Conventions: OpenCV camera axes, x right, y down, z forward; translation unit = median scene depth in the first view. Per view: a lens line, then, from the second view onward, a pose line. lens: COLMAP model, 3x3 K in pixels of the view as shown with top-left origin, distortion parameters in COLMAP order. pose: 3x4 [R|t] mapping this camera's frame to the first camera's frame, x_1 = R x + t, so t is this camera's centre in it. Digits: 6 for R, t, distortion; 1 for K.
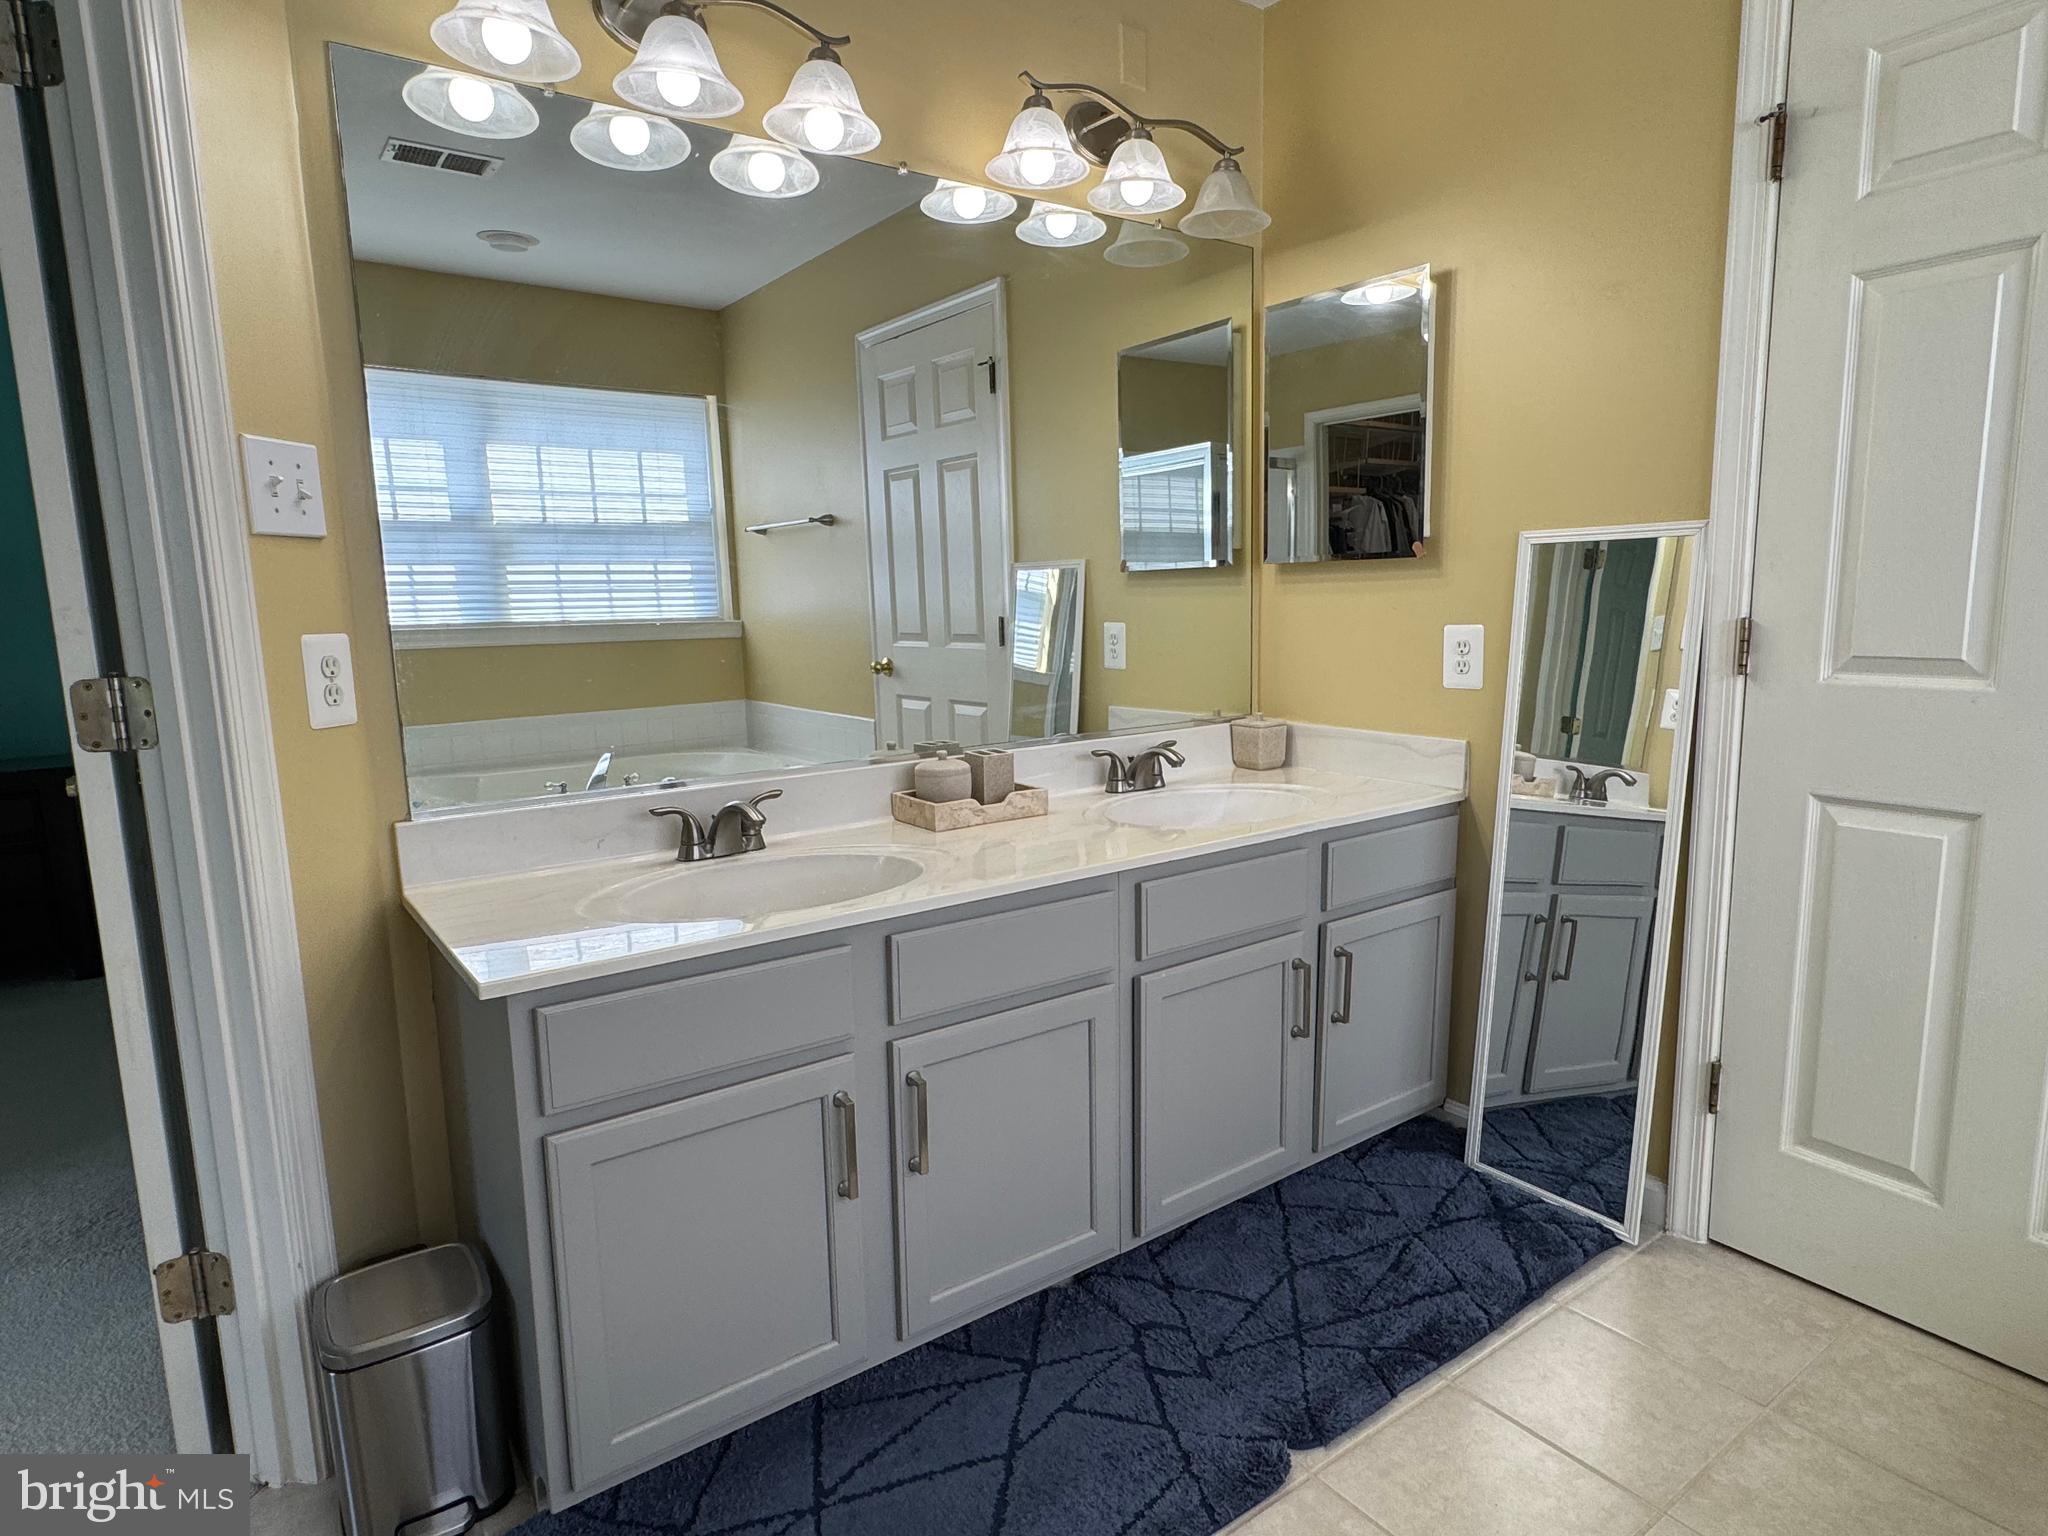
lens RADIAL K [[1138.3, 0, 1027.6], [0, 1138.3, 769.6], [0, 0, 1]] dist [-0.005266, -0.001095]
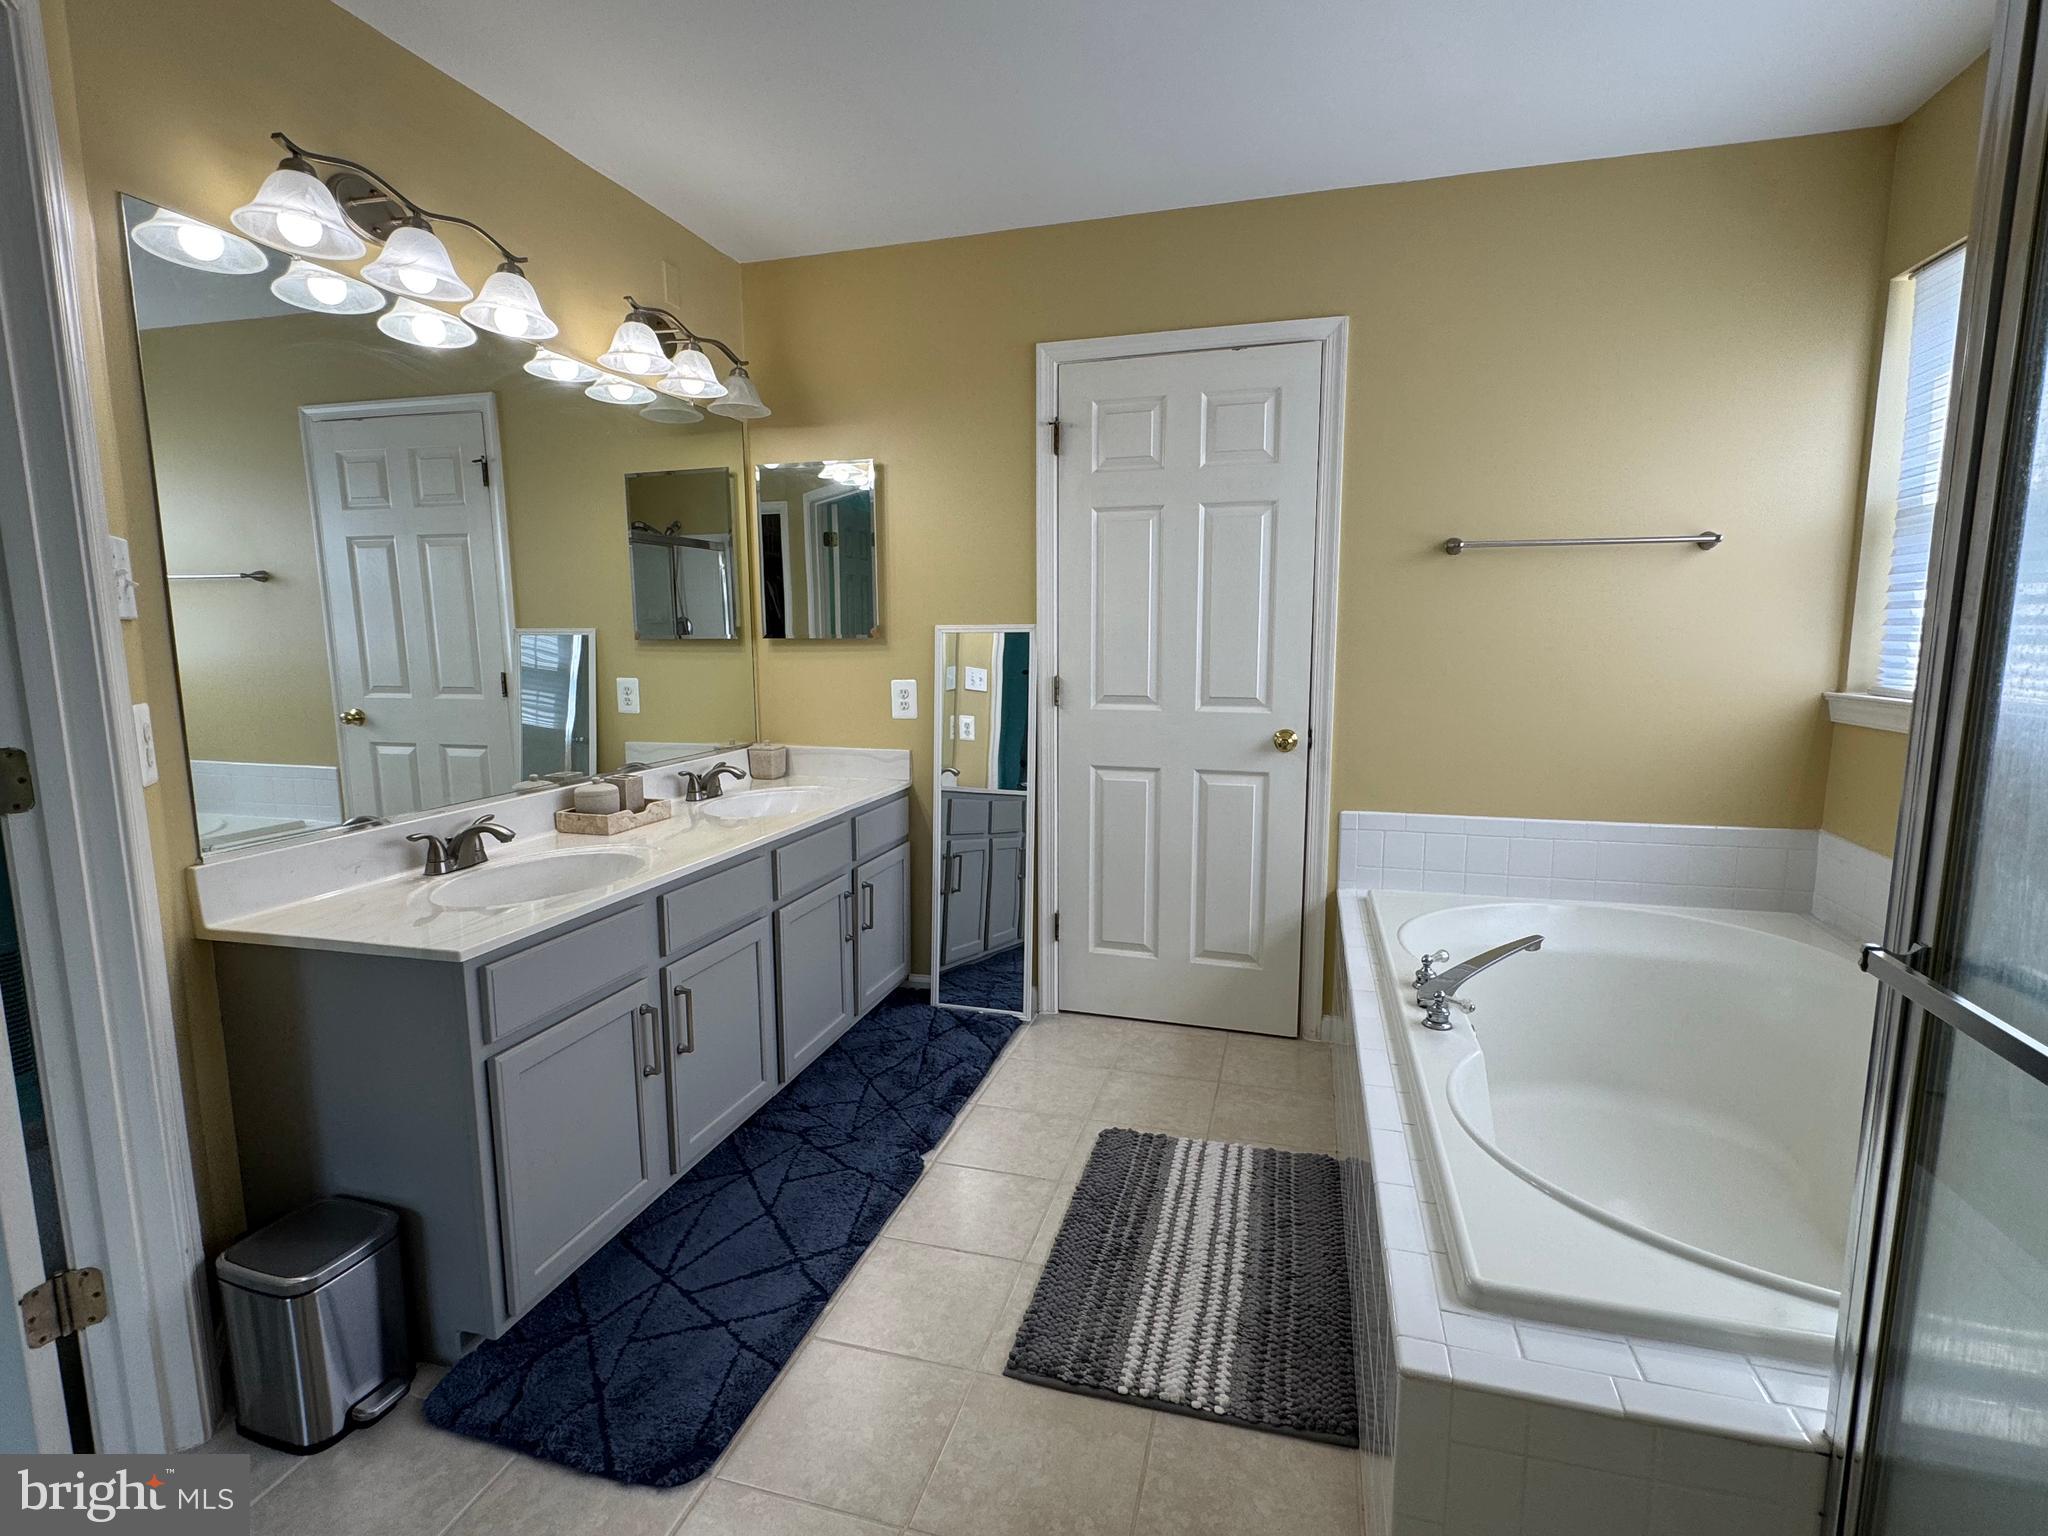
lens RADIAL K [[996.1, 0, 1026.2], [0, 996.1, 768.3], [0, 0, 1]] dist [-0.005540, 0.001346]
pose [[0.779724, -0.065173, 0.622723, -0.419510], [0.079794, 0.996802, 0.004412, 0.008584], [-0.621019, 0.046249, 0.782430, -0.250182]]
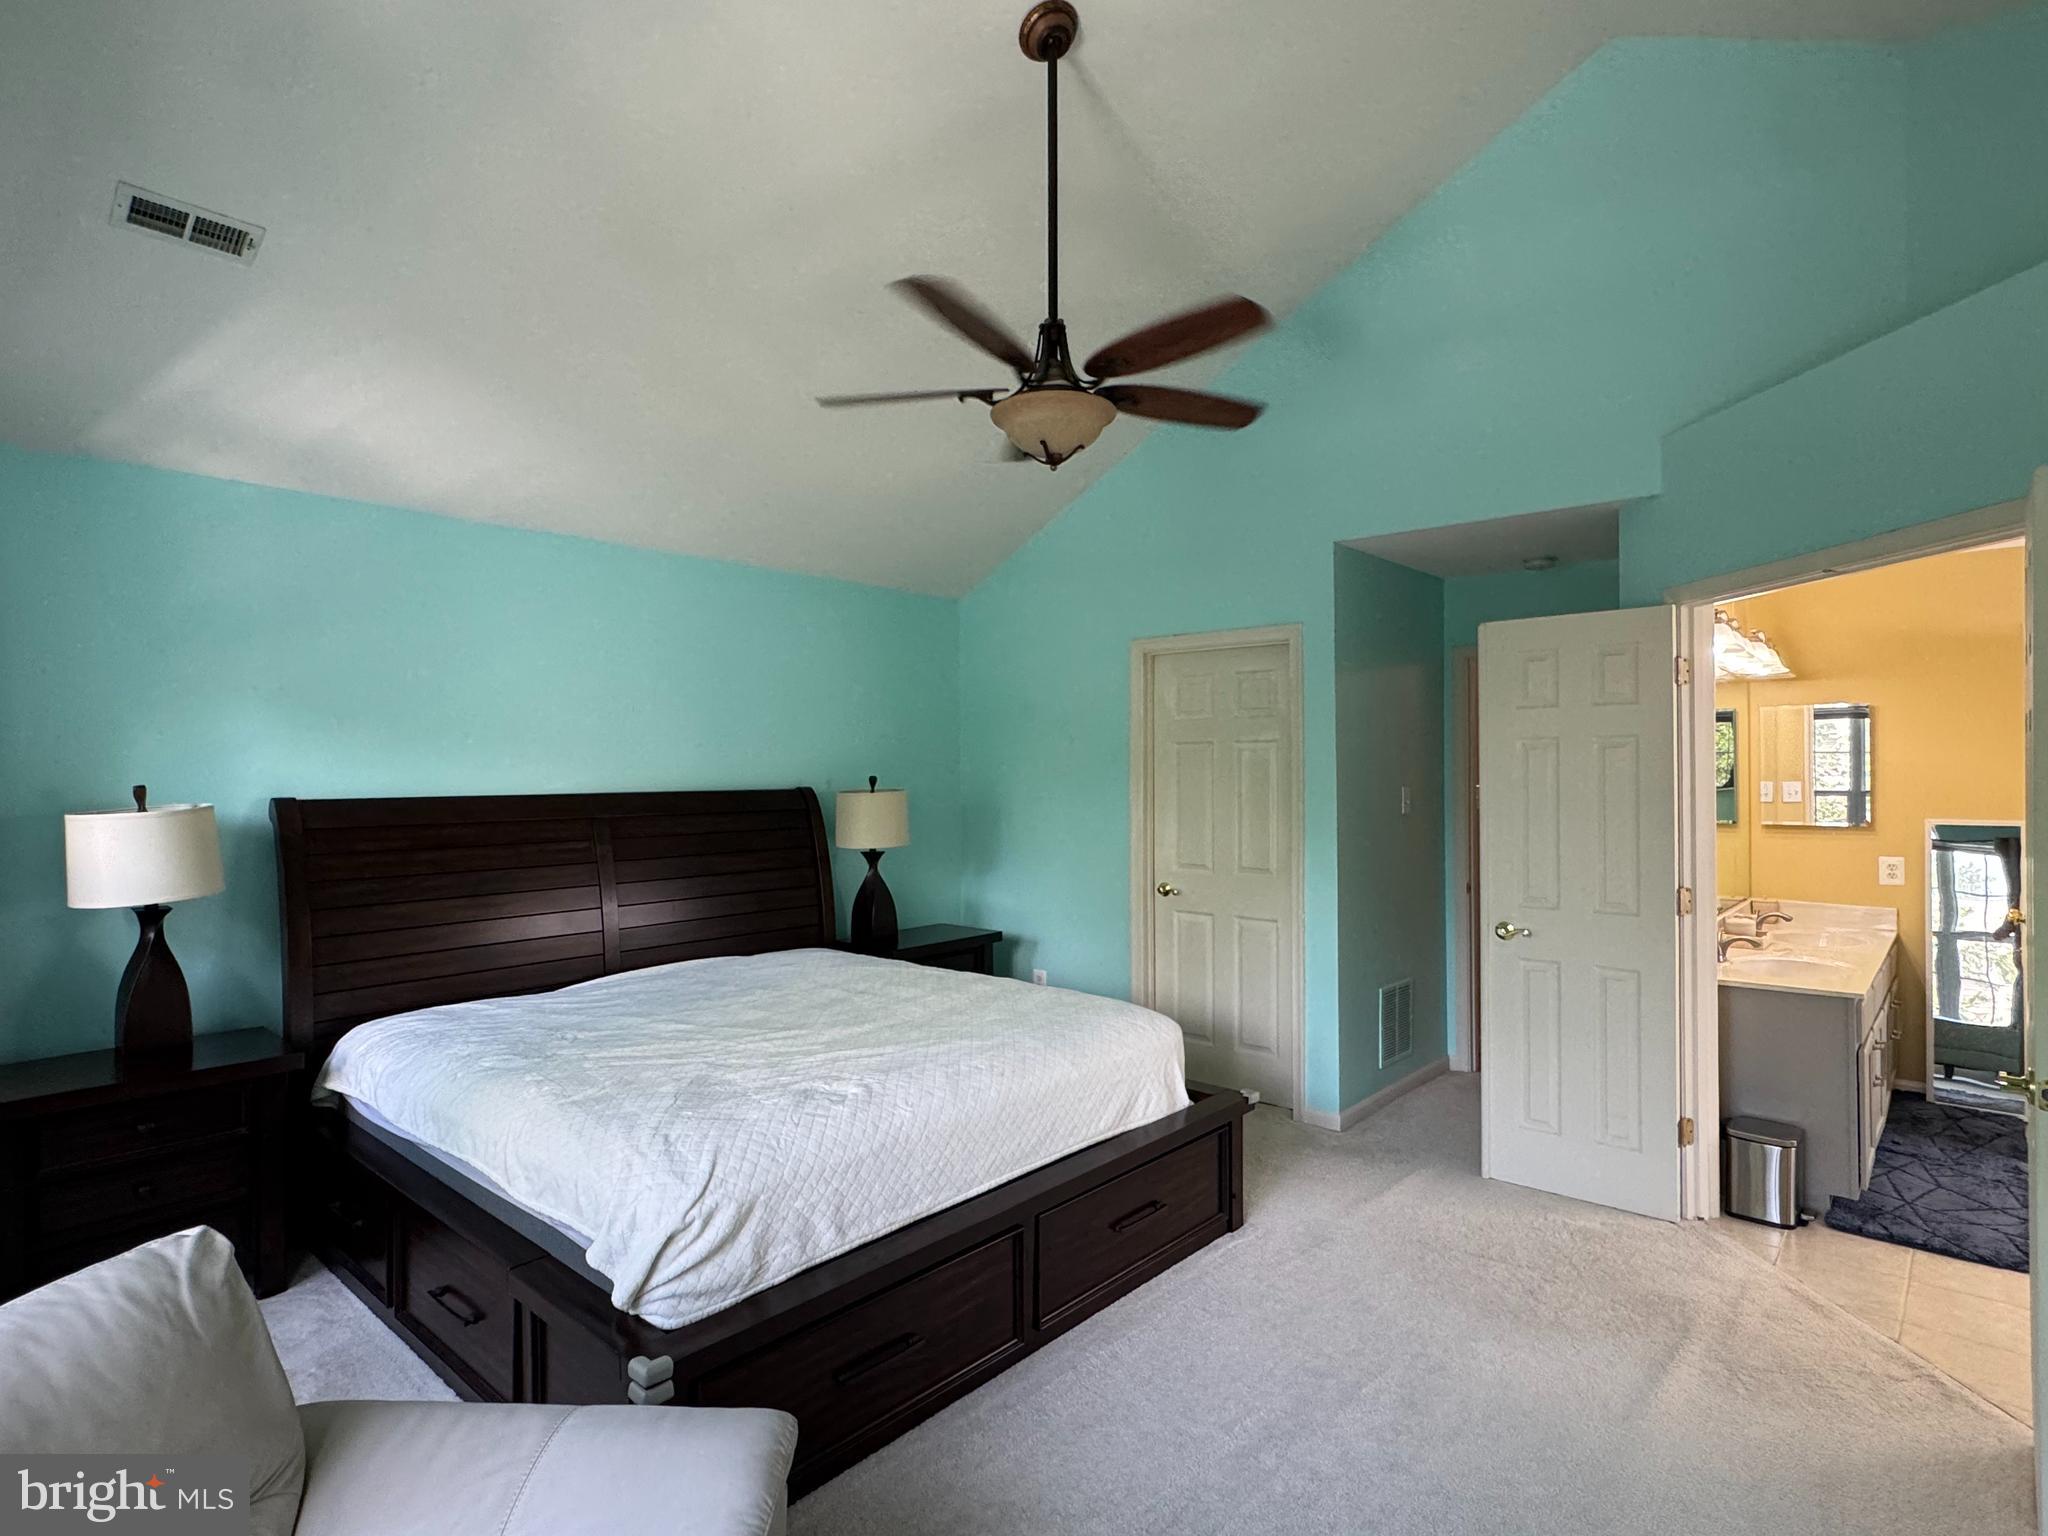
lens RADIAL K [[1082.3, 0, 1028.0], [0, 1082.3, 769.4], [0, 0, 1]] dist [0.005948, -0.001016]
pose [[0.974764, 0.020476, 0.222299, -1.959628], [0.016133, 0.986720, -0.161629, 0.025098], [-0.222656, 0.161136, 0.961488, -0.800441]]
